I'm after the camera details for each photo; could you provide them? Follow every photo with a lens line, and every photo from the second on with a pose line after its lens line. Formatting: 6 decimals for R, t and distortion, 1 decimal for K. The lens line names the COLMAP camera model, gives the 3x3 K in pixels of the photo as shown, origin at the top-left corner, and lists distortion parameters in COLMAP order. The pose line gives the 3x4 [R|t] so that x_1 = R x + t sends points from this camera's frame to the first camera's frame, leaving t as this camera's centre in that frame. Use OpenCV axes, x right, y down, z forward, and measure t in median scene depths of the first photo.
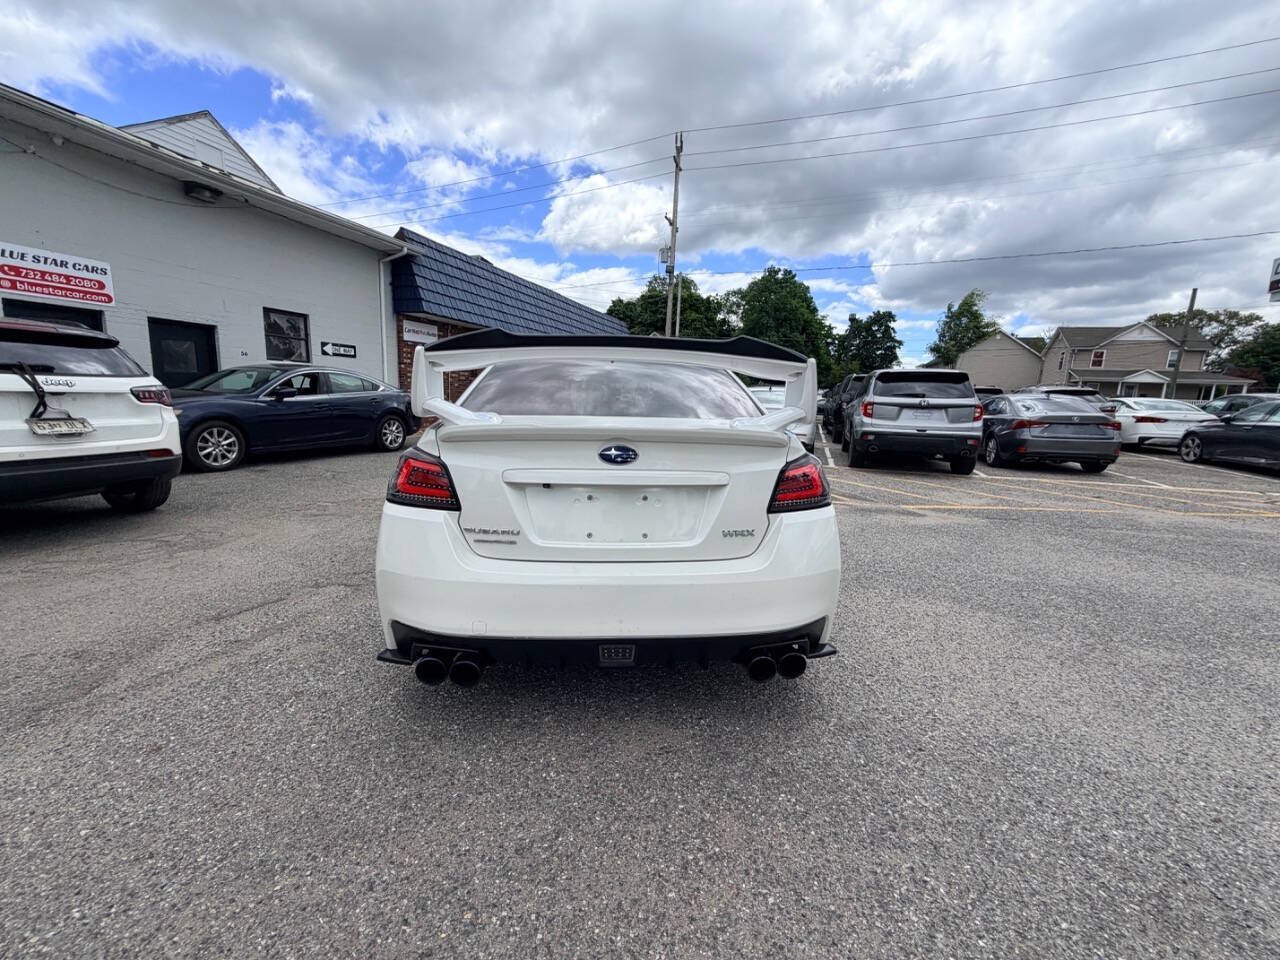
lens RADIAL K [[511.2, 0, 638.0], [0, 511.2, 488.2], [0, 0, 1]] dist [0.000916, 0.000010]
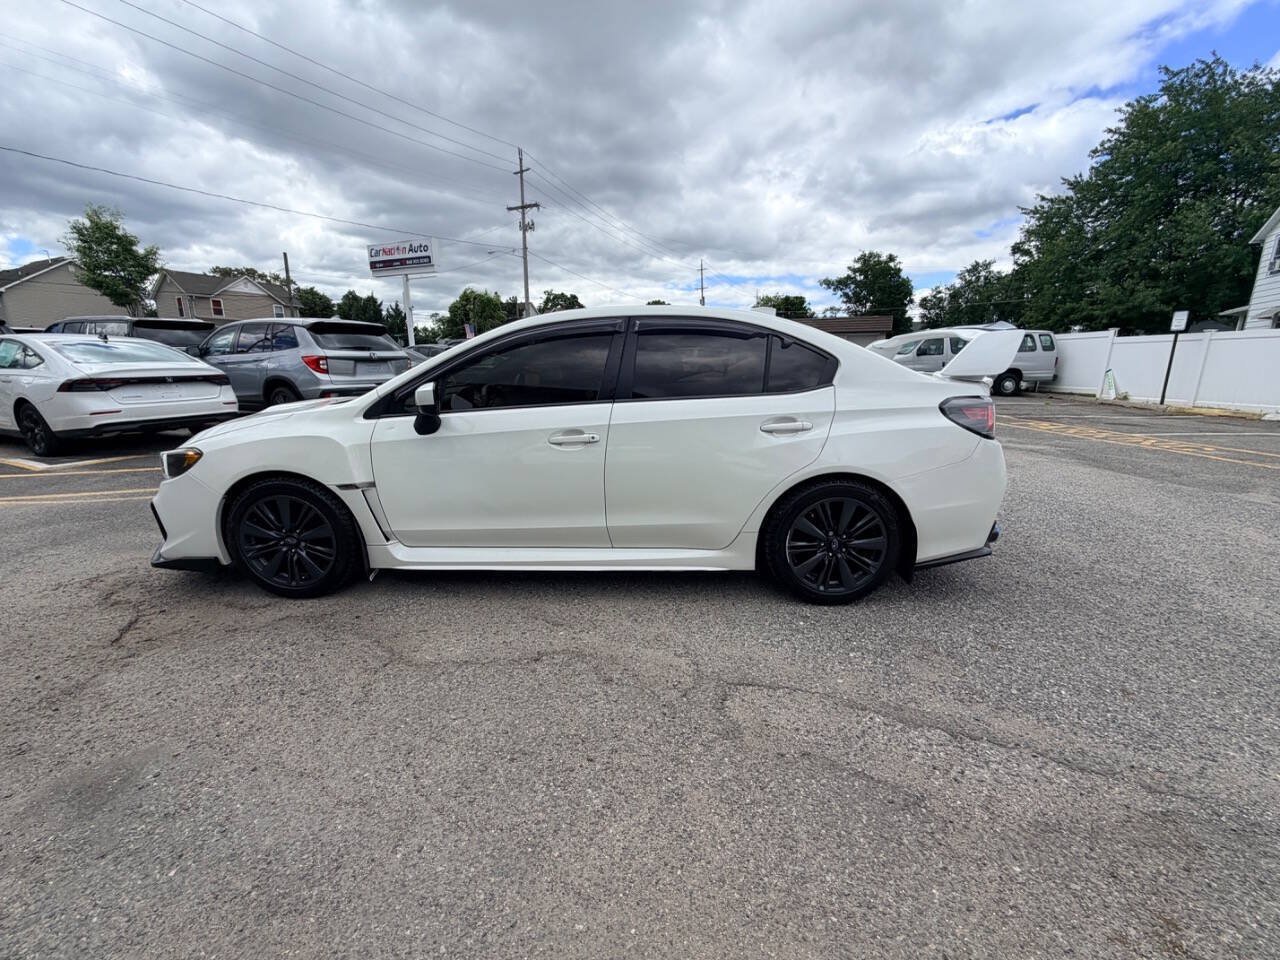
lens RADIAL K [[511.7, 0, 639.5], [0, 511.7, 477.8], [0, 0, 1]] dist [0.000357, -0.000051]
pose [[0.095994, -0.250046, 0.963464, -0.063580], [0.173663, 0.957295, 0.231142, -0.012083], [-0.980116, 0.145129, 0.135318, 0.059561]]
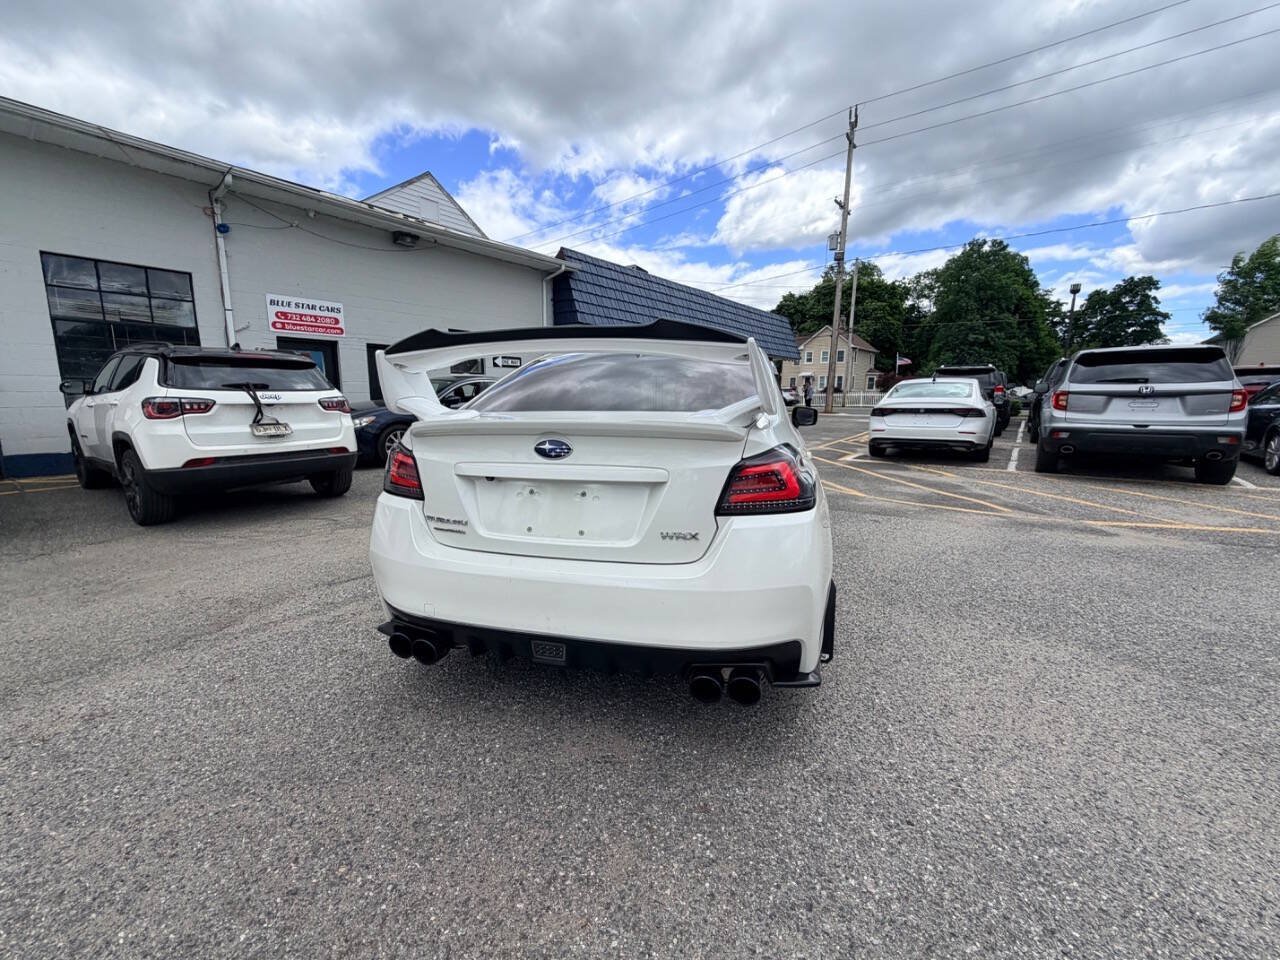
lens RADIAL K [[511.2, 0, 638.0], [0, 511.2, 488.2], [0, 0, 1]] dist [0.000916, 0.000010]
pose [[0.946243, 0.026674, -0.322356, 0.011934], [-0.027446, 0.999621, 0.002149, 0.000093], [0.322291, 0.006814, 0.946616, 0.003348]]
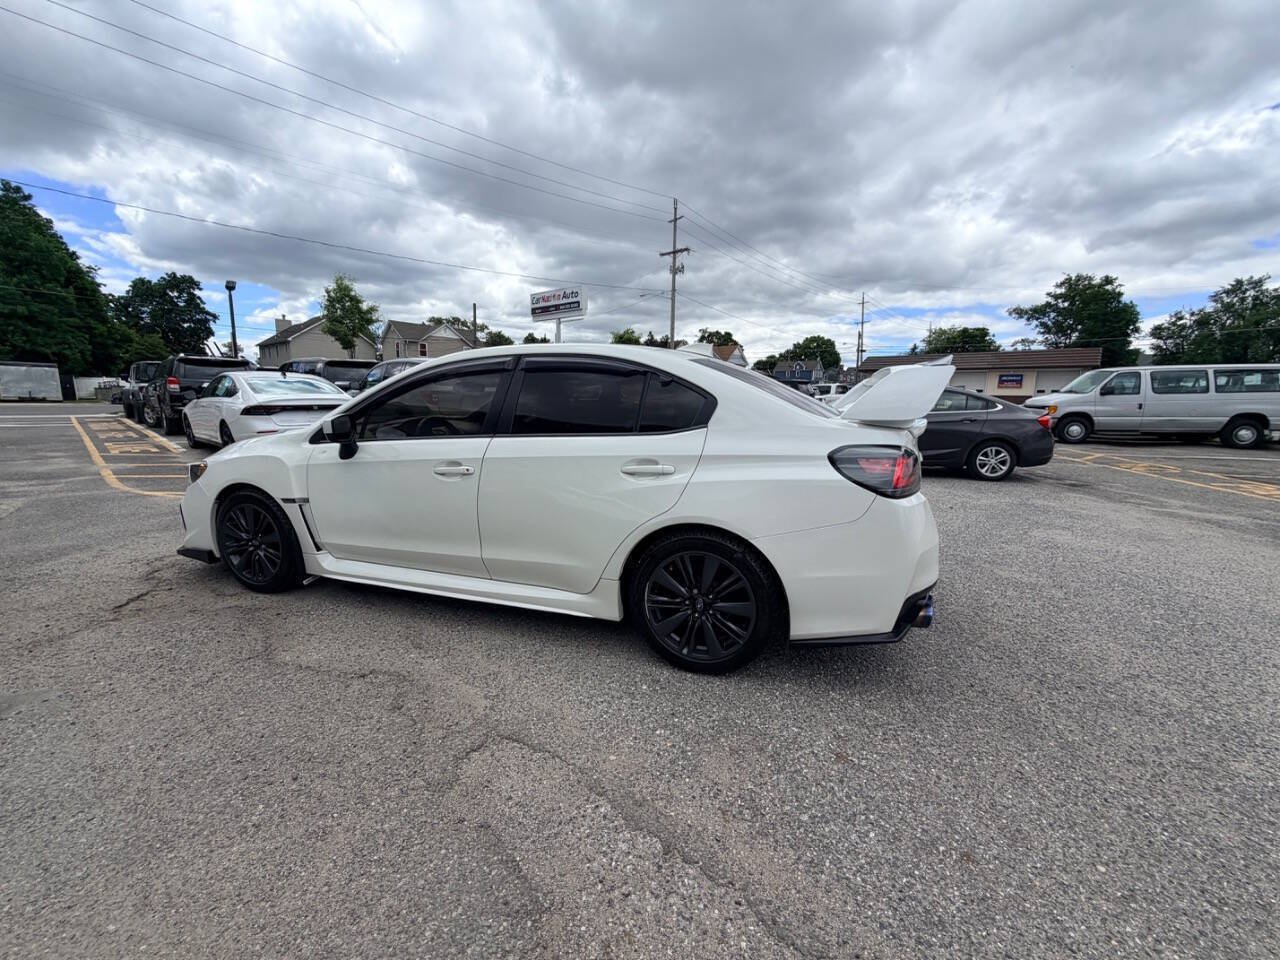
lens RADIAL K [[511.2, 0, 640.0], [0, 511.2, 480.0], [0, 0, 1]] dist [0.000281, 0.000140]
pose [[0.383989, -0.174797, 0.906641, -0.055869], [0.157798, 0.979895, 0.122089, -0.007945], [-0.909754, 0.096185, 0.403852, 0.035294]]
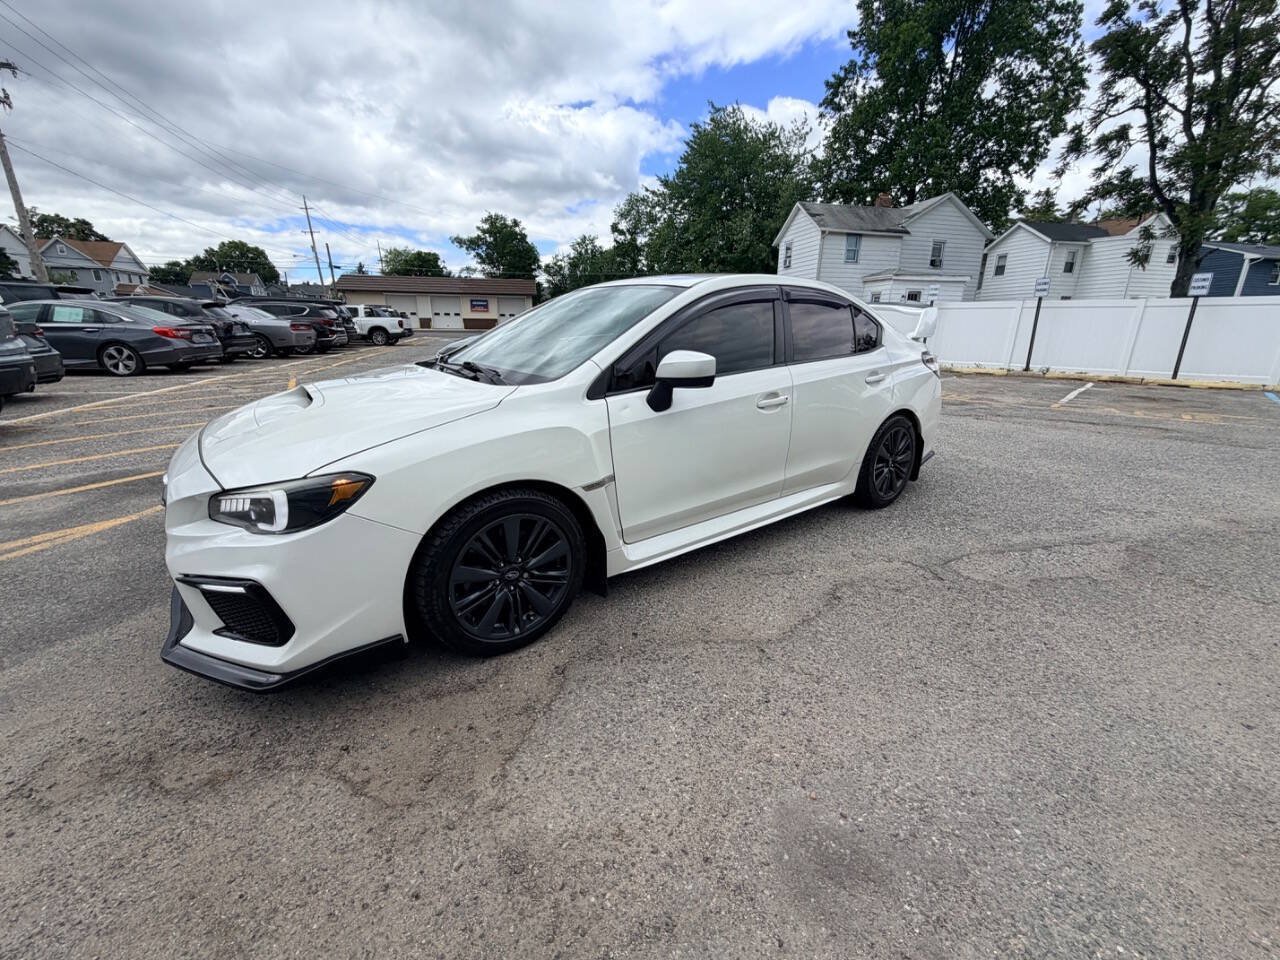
lens RADIAL K [[511.7, 0, 639.5], [0, 511.7, 477.8], [0, 0, 1]] dist [0.000357, -0.000051]
pose [[-0.549526, -0.272694, 0.789721, -0.052289], [0.119581, 0.909830, 0.397378, -0.020262], [-0.826875, 0.312805, -0.467366, 0.107543]]
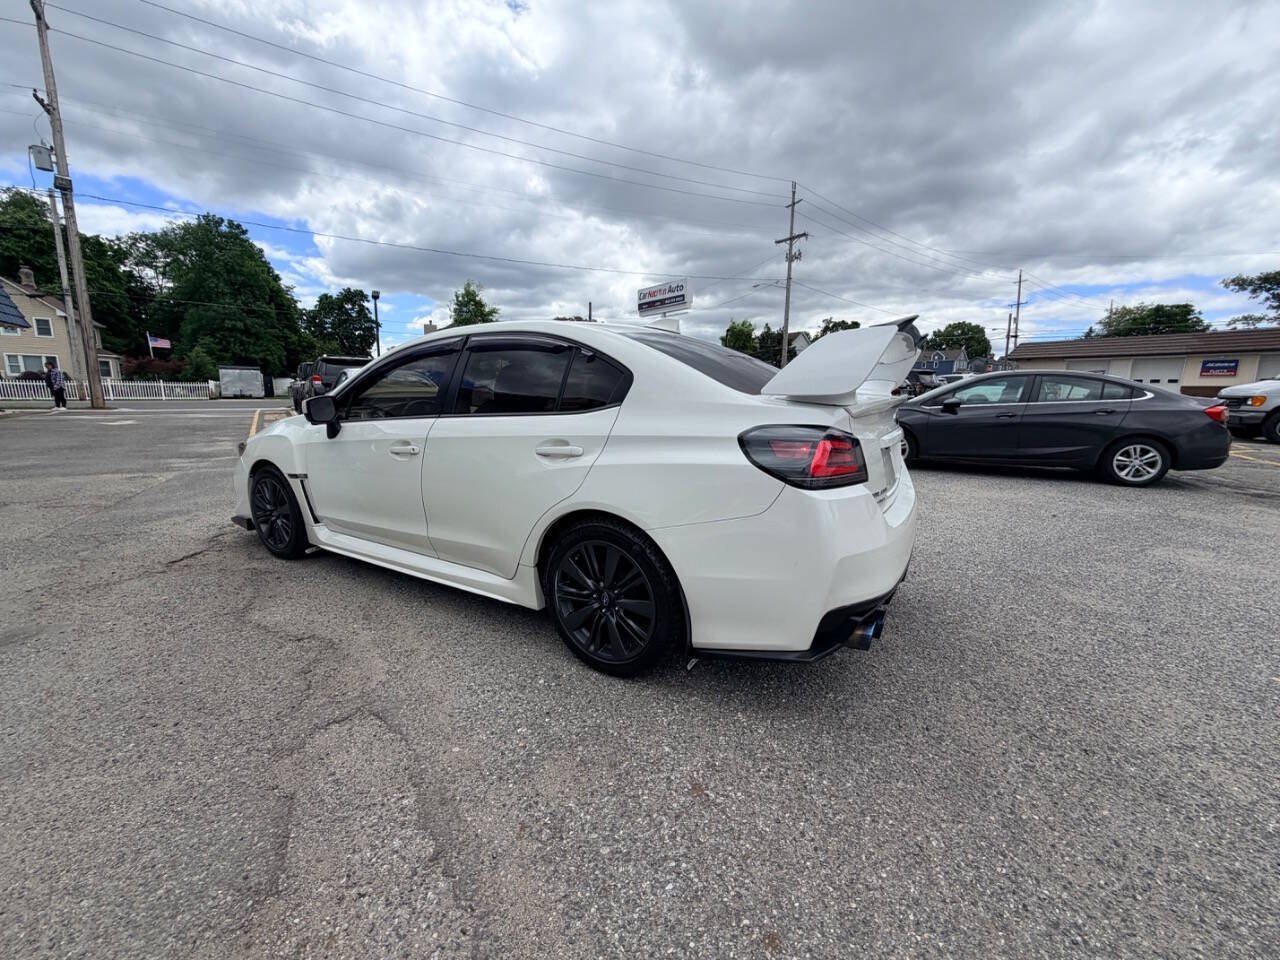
lens RADIAL K [[510.7, 0, 640.2], [0, 510.7, 482.8], [0, 0, 1]] dist [0.000407, 0.000038]
pose [[0.582239, -0.171102, 0.794809, -0.045071], [0.151900, 0.983283, 0.100400, -0.004040], [-0.798701, 0.062275, 0.598497, 0.022977]]
